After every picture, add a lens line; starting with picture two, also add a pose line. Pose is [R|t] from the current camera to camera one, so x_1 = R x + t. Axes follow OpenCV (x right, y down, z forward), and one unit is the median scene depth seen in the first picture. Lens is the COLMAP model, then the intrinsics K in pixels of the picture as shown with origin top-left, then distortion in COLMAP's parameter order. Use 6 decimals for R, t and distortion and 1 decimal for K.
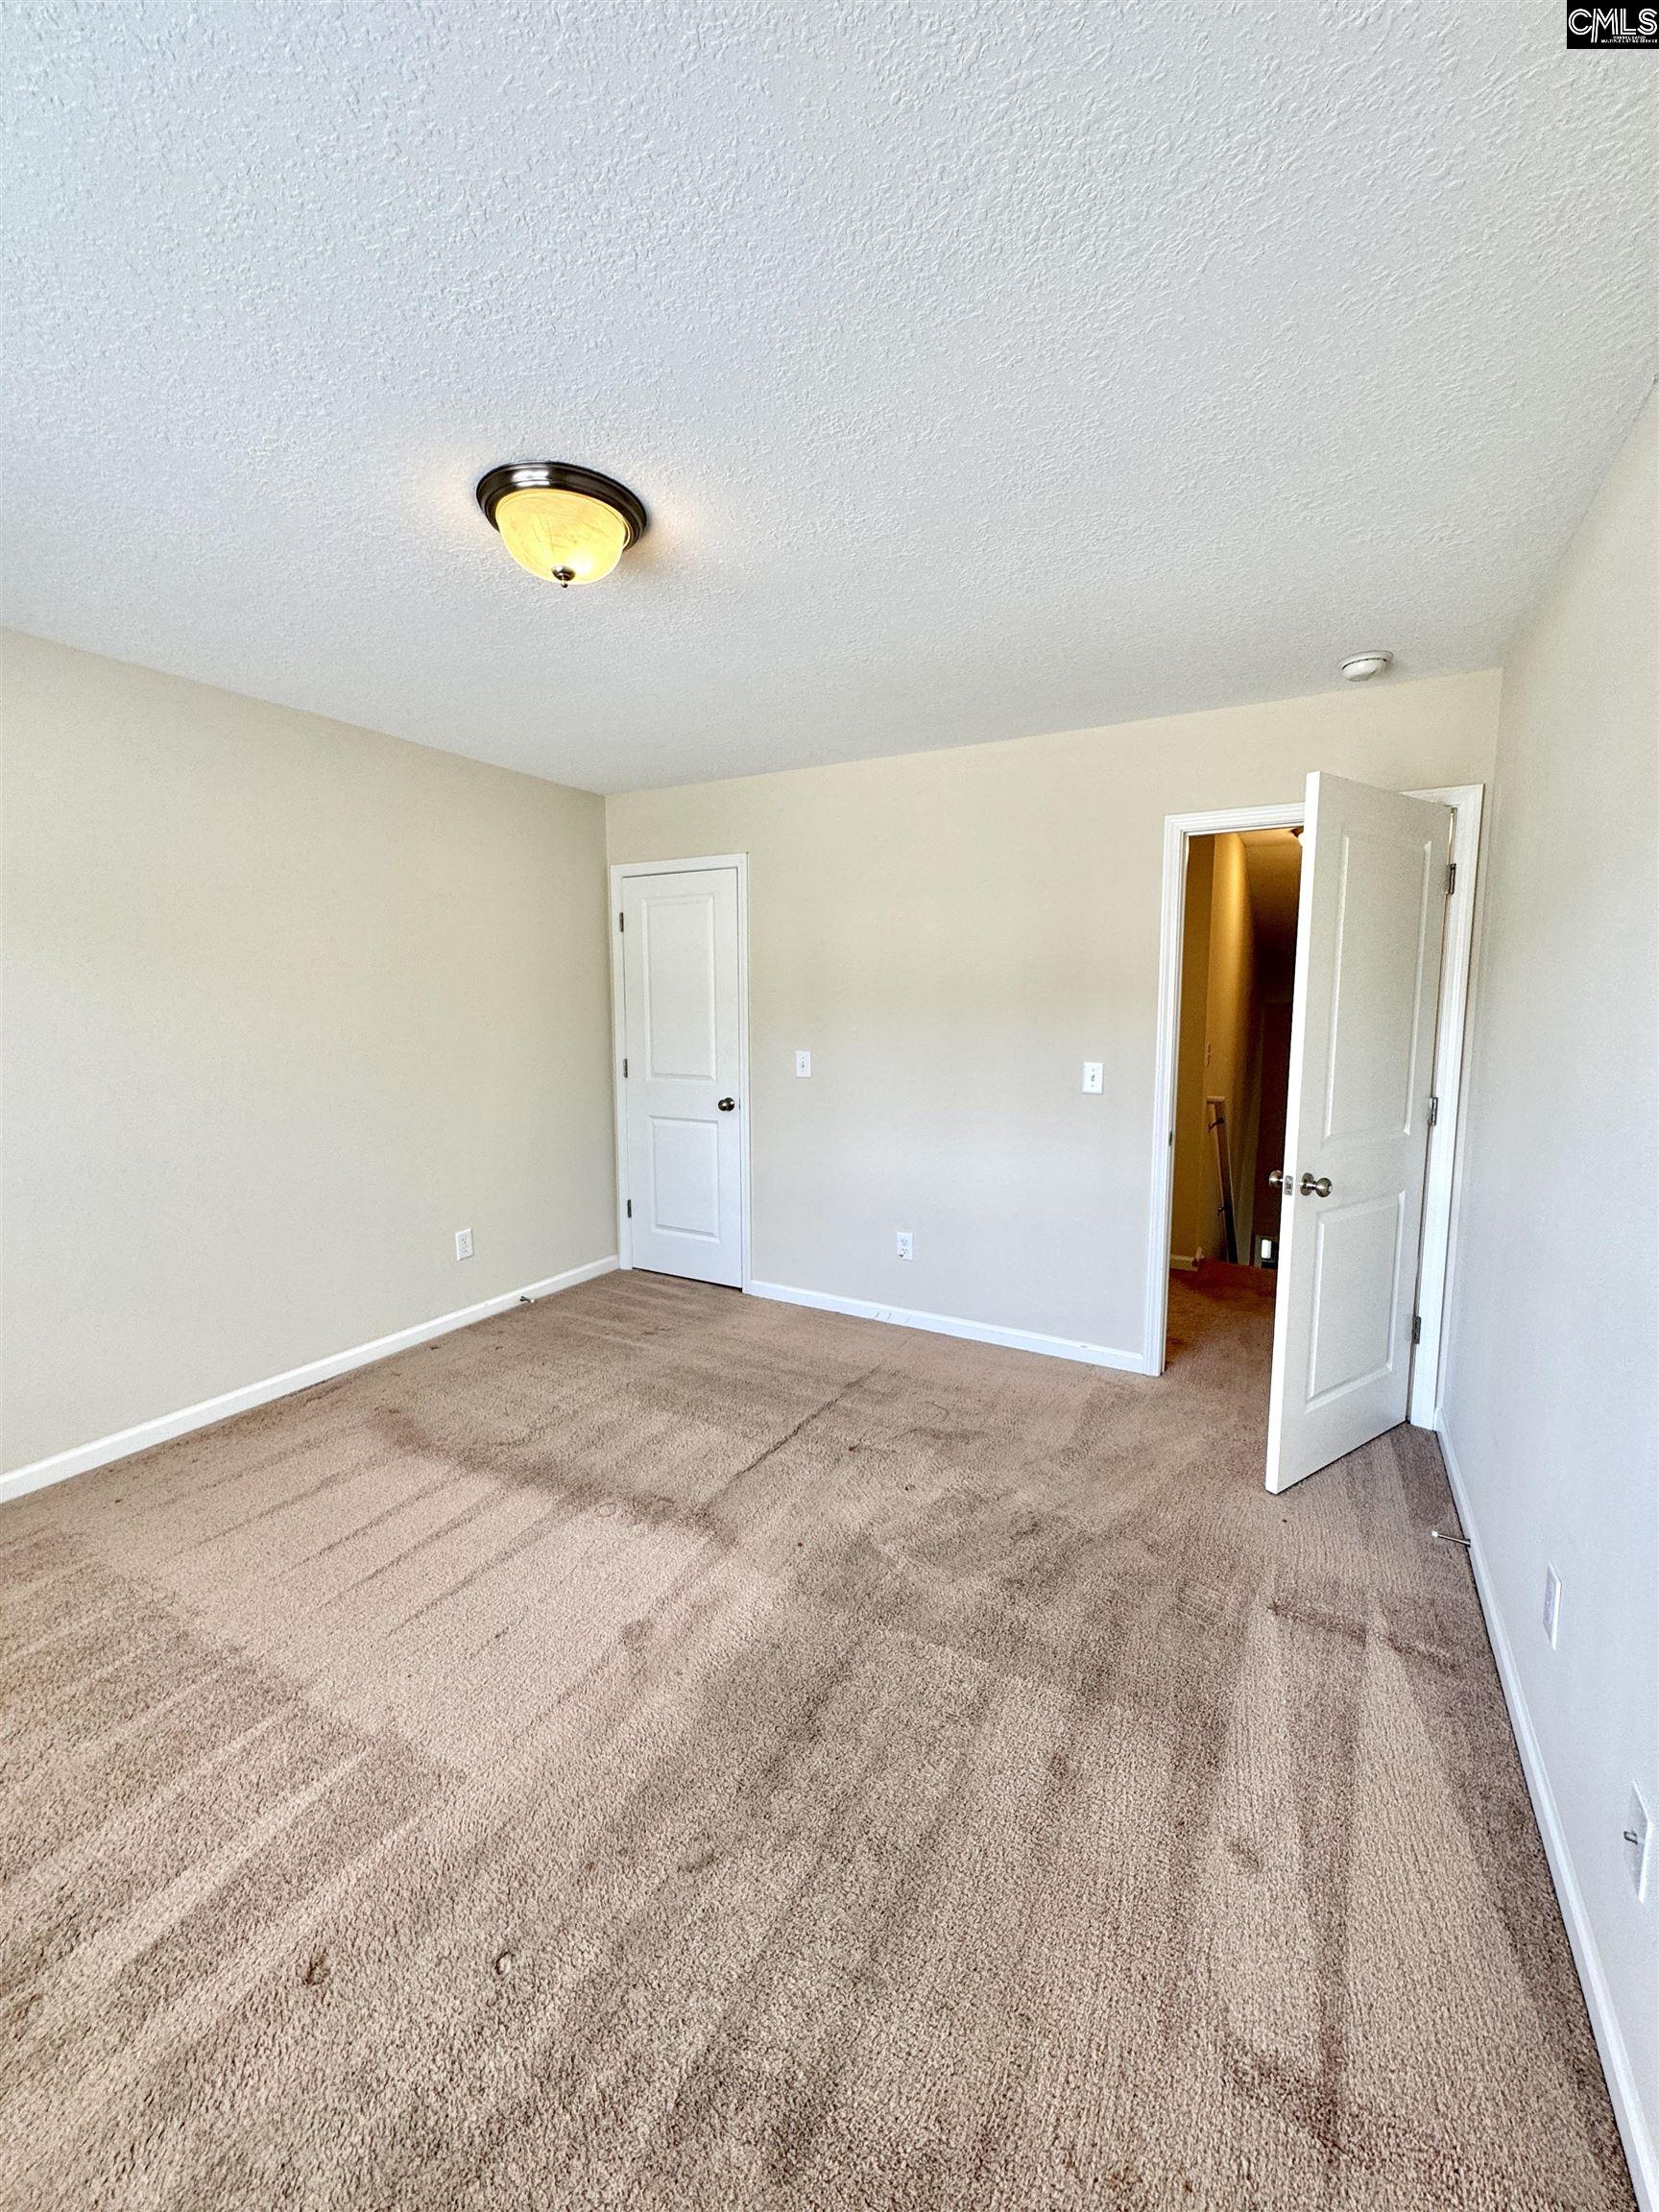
lens RADIAL K [[883.2, 0, 831.9], [0, 883.2, 1102.4], [0, 0, 1]] dist [-0.002655, -0.000083]
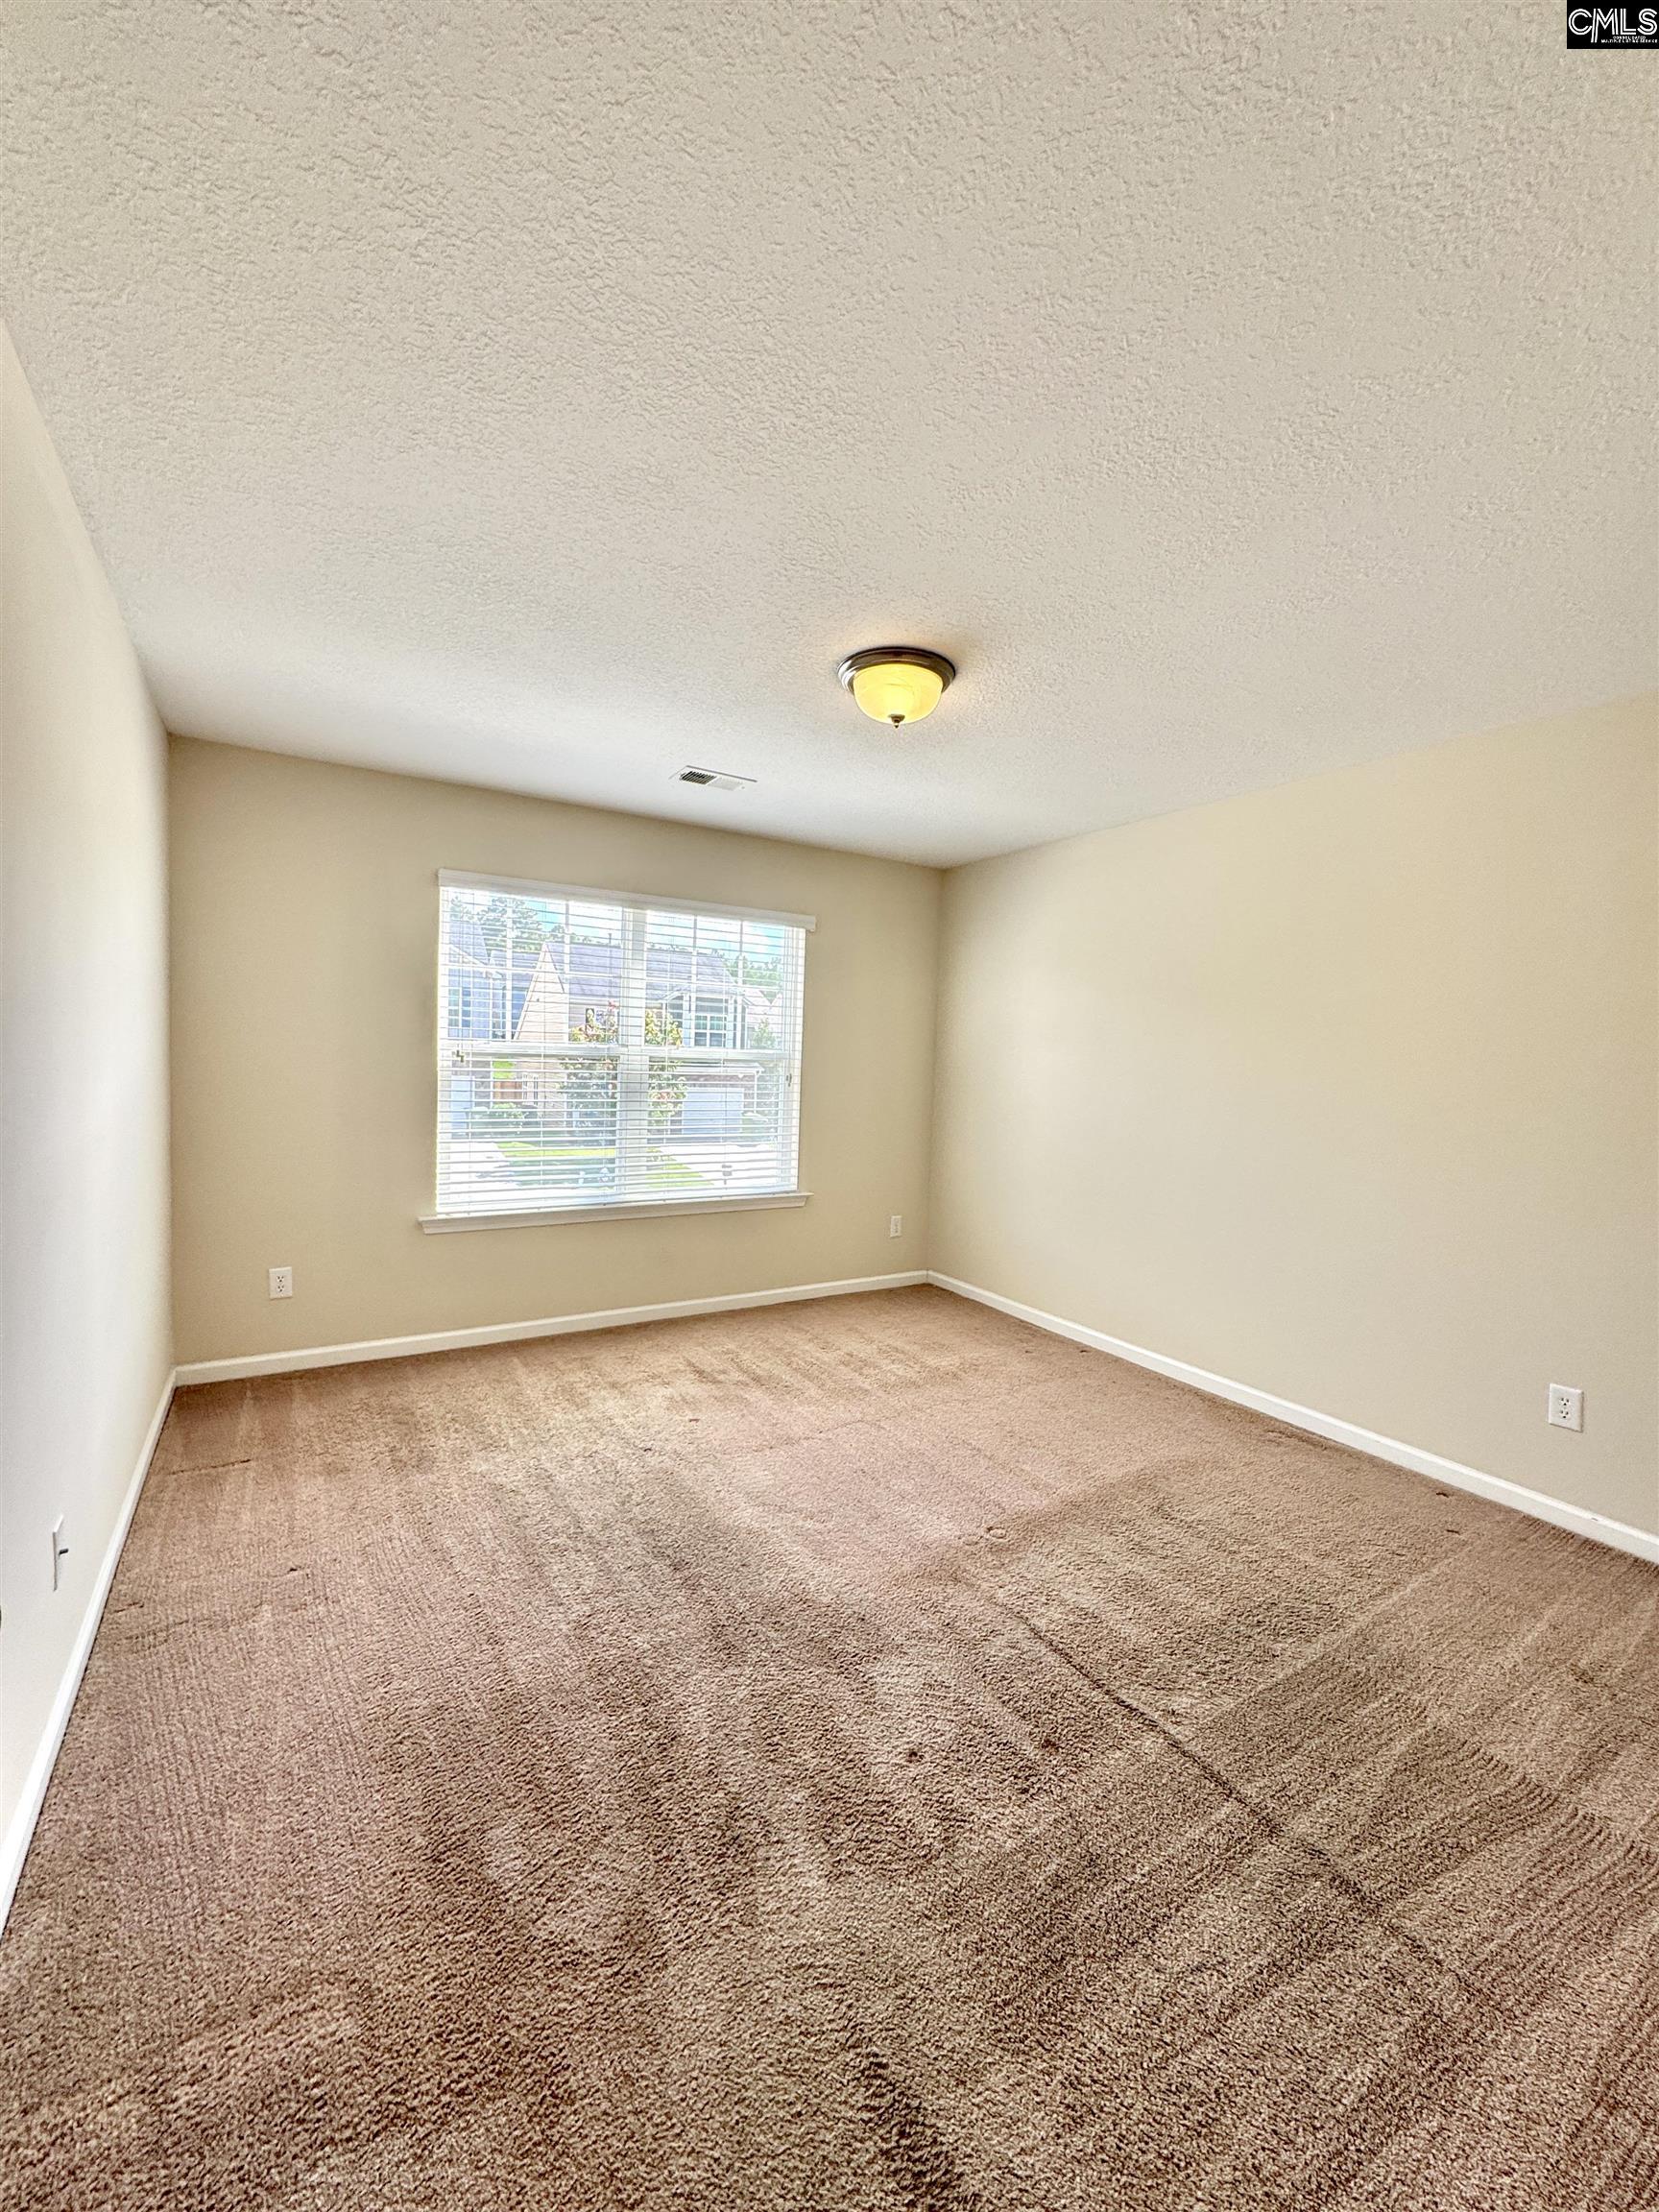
lens RADIAL K [[883.2, 0, 831.9], [0, 883.2, 1102.4], [0, 0, 1]] dist [-0.002655, -0.000083]
pose [[-0.483652, 0.034176, -0.874593, 0.553655], [-0.136291, 0.984108, 0.113824, -0.090763], [0.864584, 0.174250, -0.471308, 0.955928]]
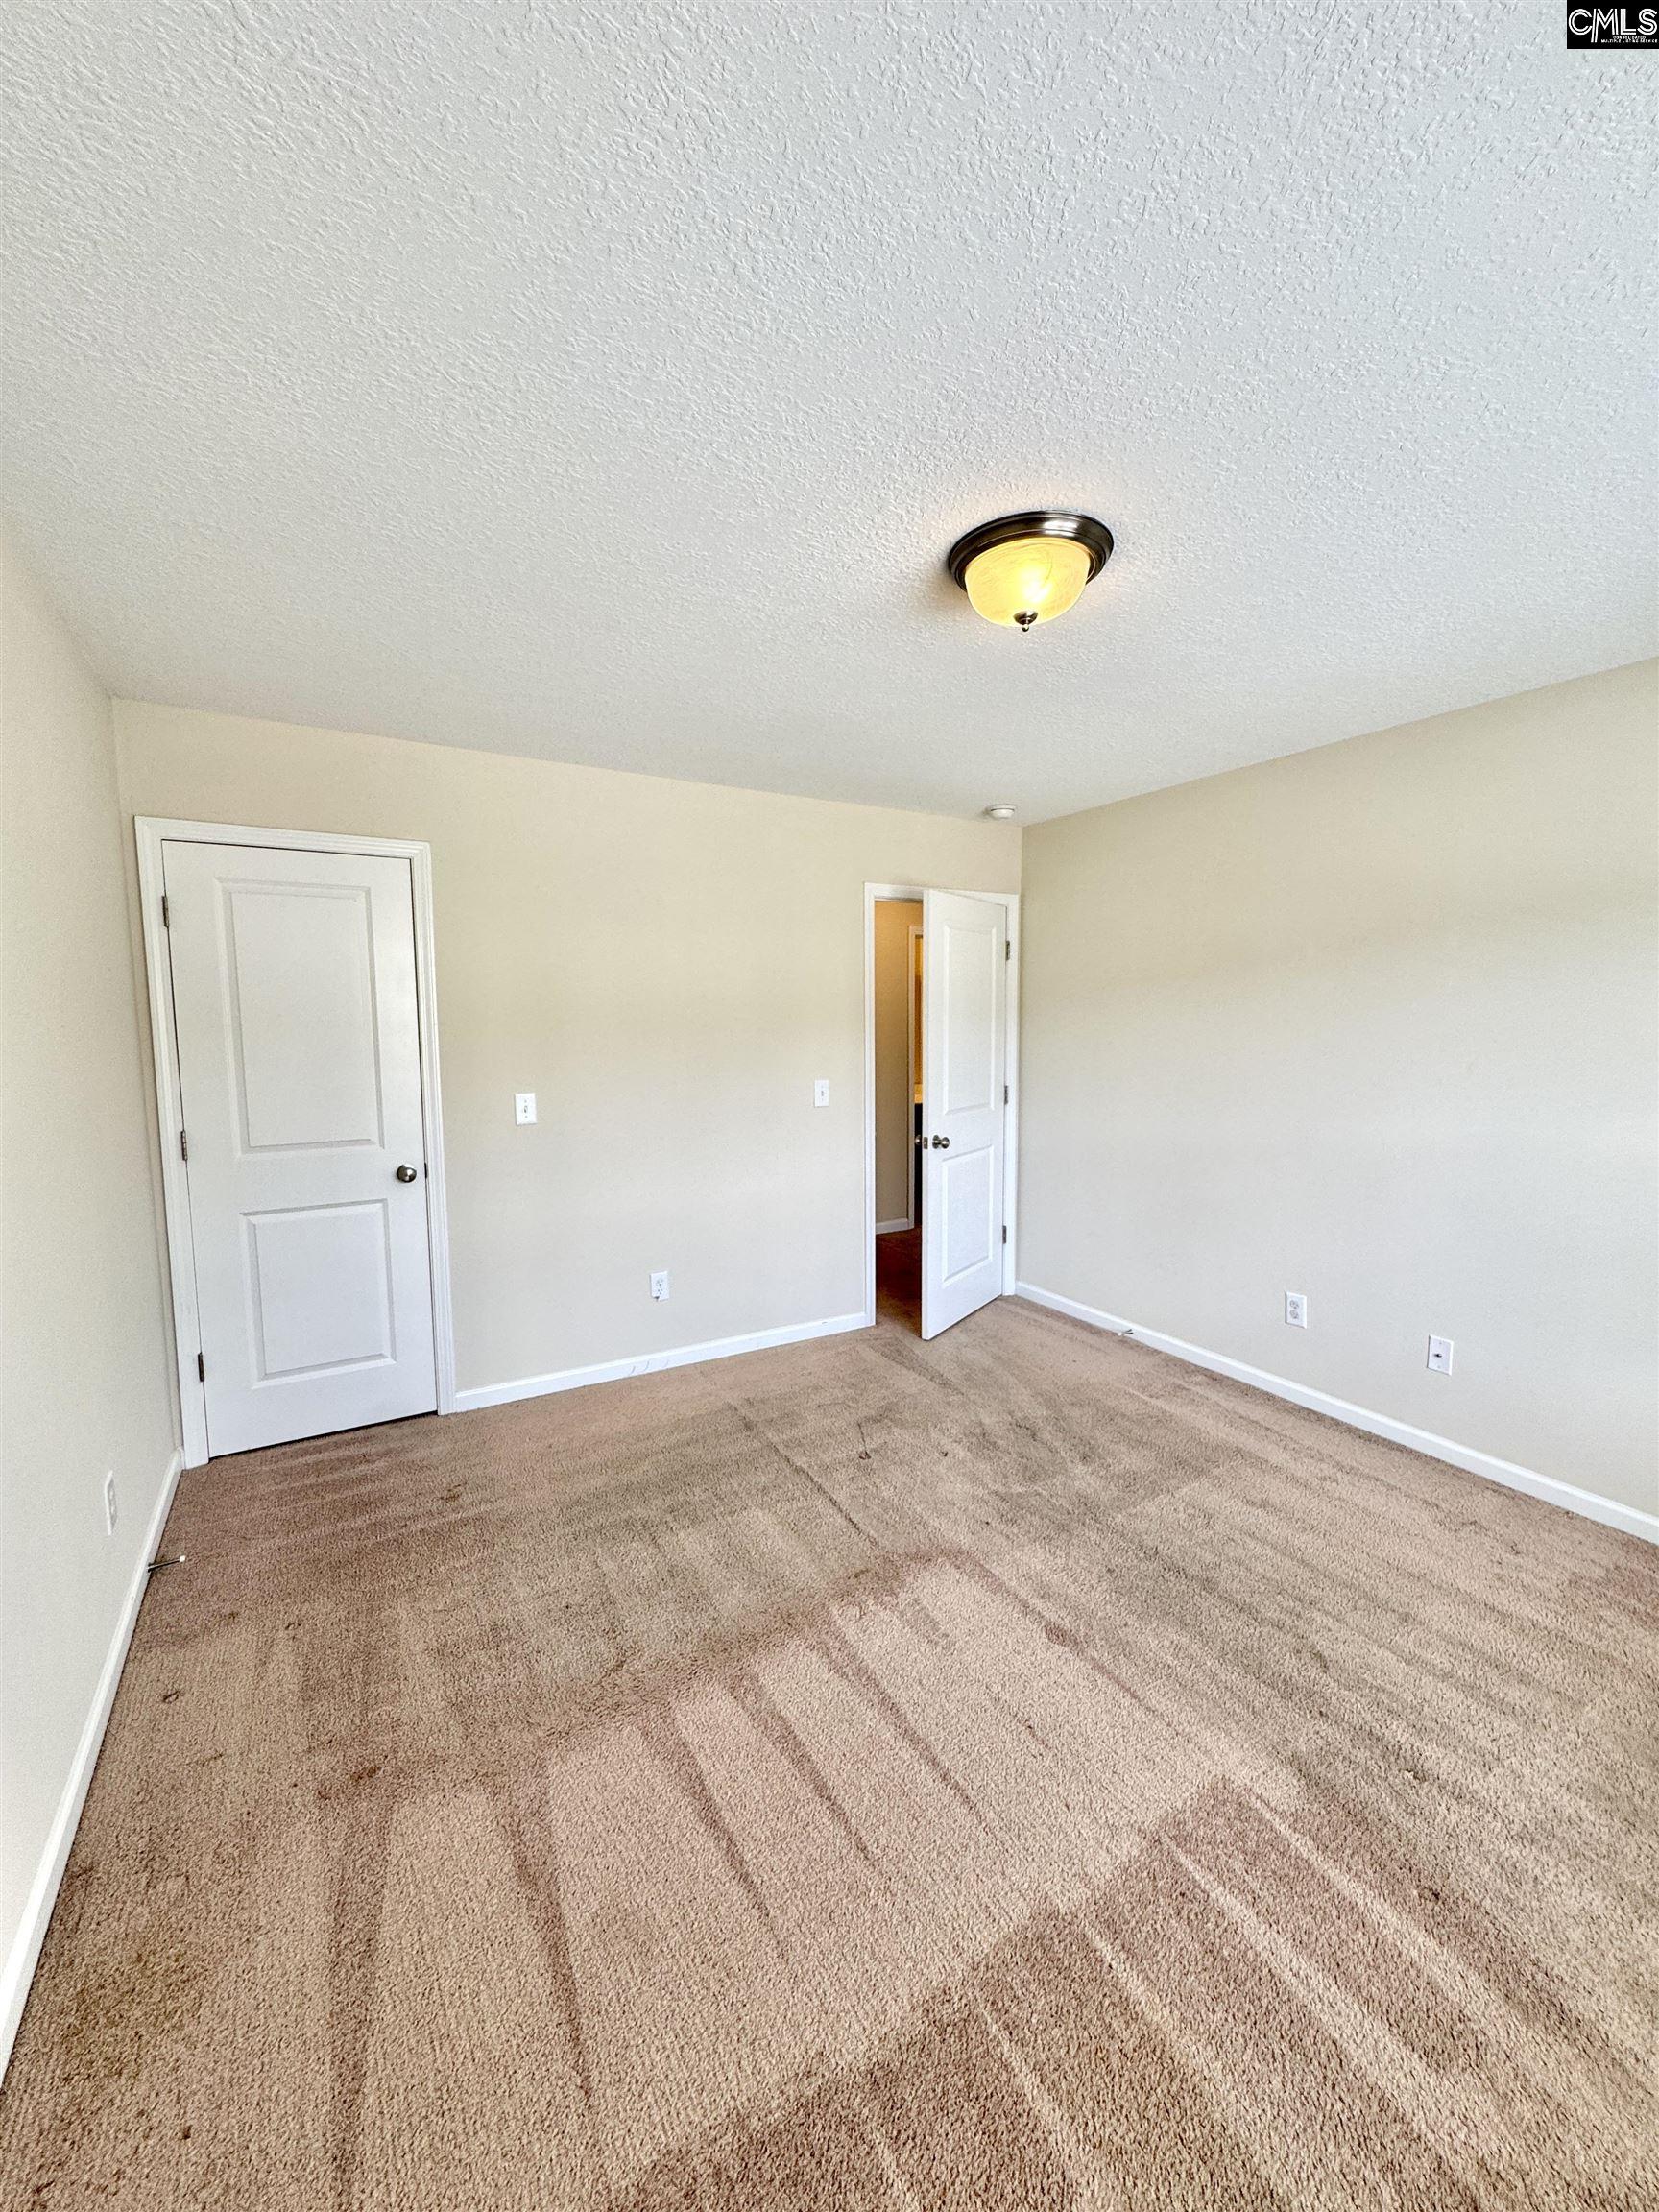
lens RADIAL K [[883.2, 0, 831.9], [0, 883.2, 1102.4], [0, 0, 1]] dist [-0.002655, -0.000083]
pose [[0.507616, -0.086933, 0.857186, -0.759596], [0.104021, 0.993803, 0.039189, -0.065042], [-0.855281, 0.069272, 0.513514, 0.407956]]
